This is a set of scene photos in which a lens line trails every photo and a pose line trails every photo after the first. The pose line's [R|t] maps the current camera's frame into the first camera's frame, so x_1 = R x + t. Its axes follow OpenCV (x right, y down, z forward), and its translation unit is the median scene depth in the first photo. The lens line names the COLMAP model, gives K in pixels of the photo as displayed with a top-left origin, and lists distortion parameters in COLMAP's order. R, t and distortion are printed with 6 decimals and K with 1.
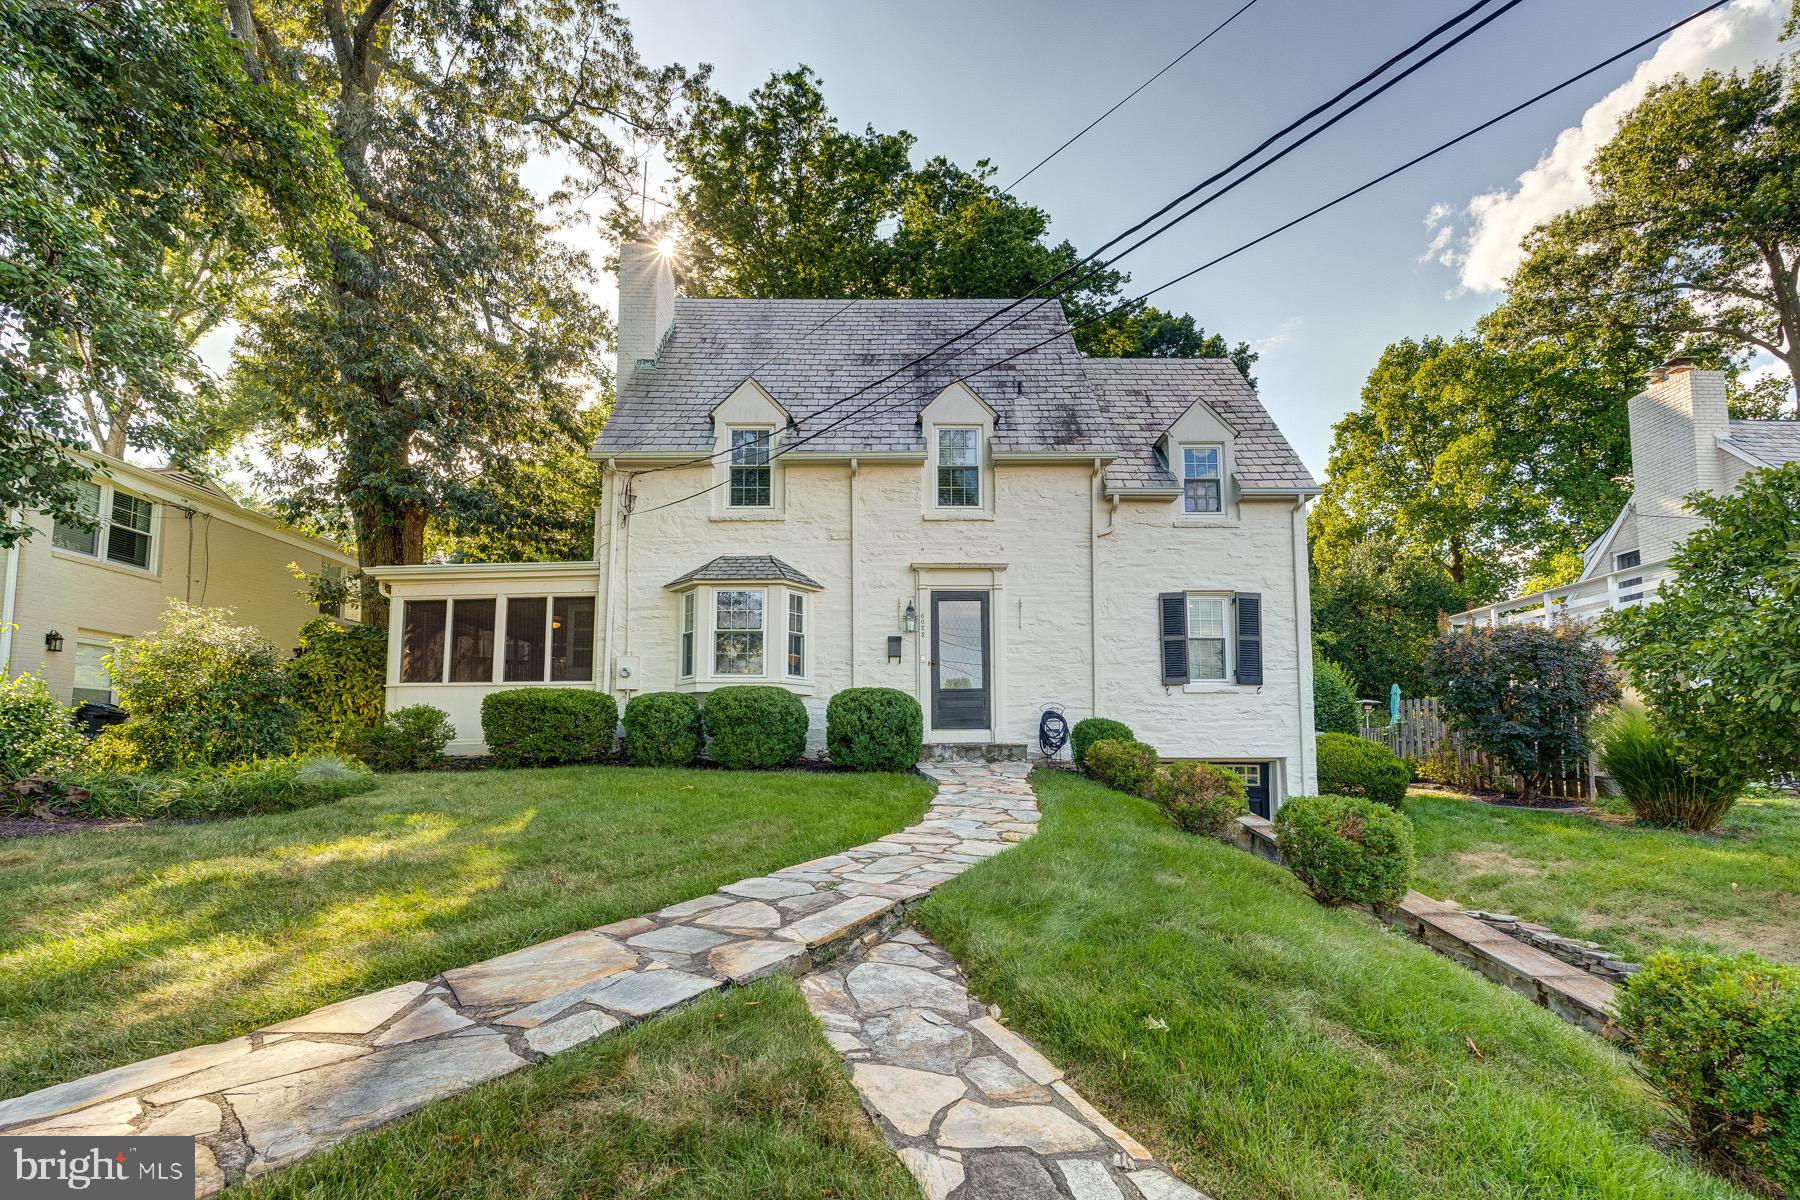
lens RADIAL K [[835.3, 0, 901.3], [0, 835.3, 681.0], [0, 0, 1]] dist [0.000296, 0.000114]
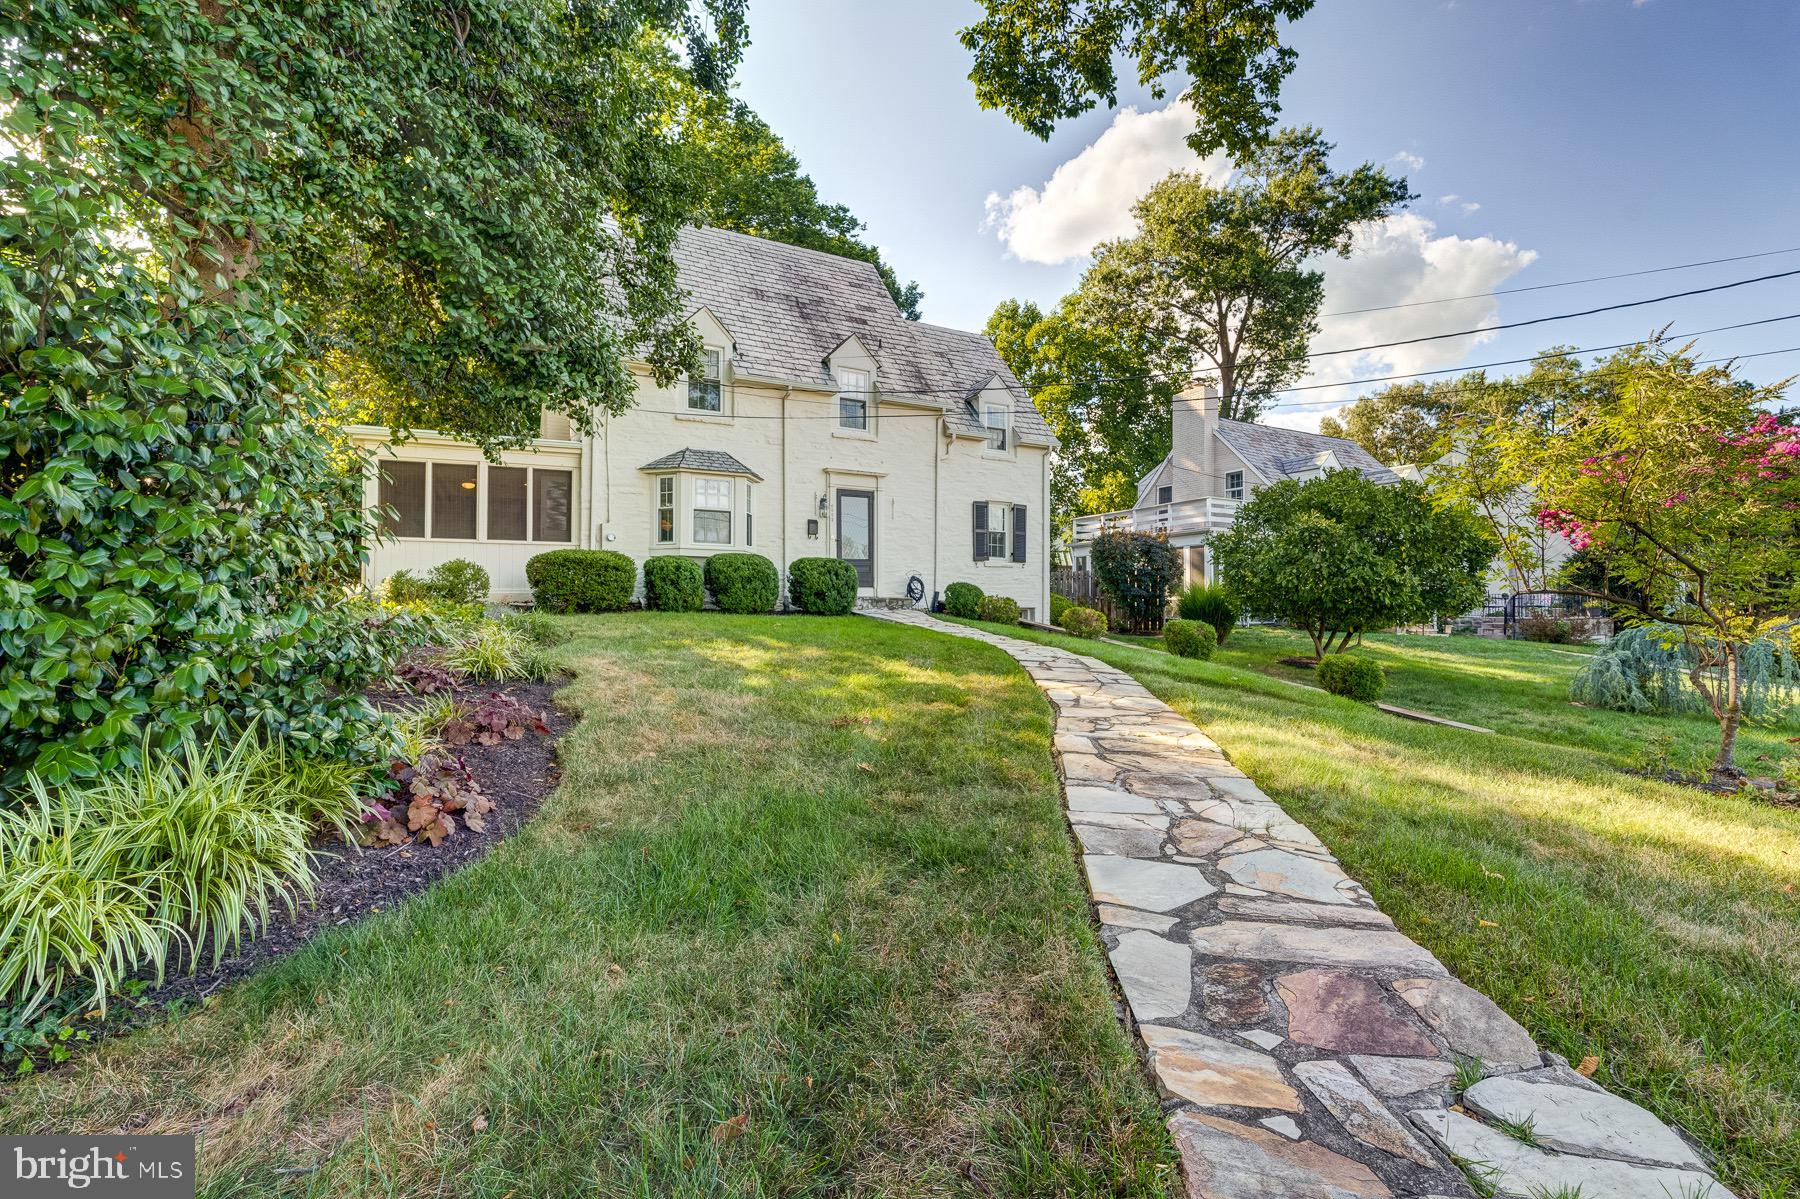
lens RADIAL K [[802.0, 0, 900.0], [0, 802.0, 599.5], [0, 0, 1]] dist [0.000119, 0.000007]
pose [[0.879370, 0.008468, 0.476064, -0.508934], [-0.044486, 0.996930, 0.064440, -0.013304], [-0.474057, -0.077845, 0.877046, -0.245121]]
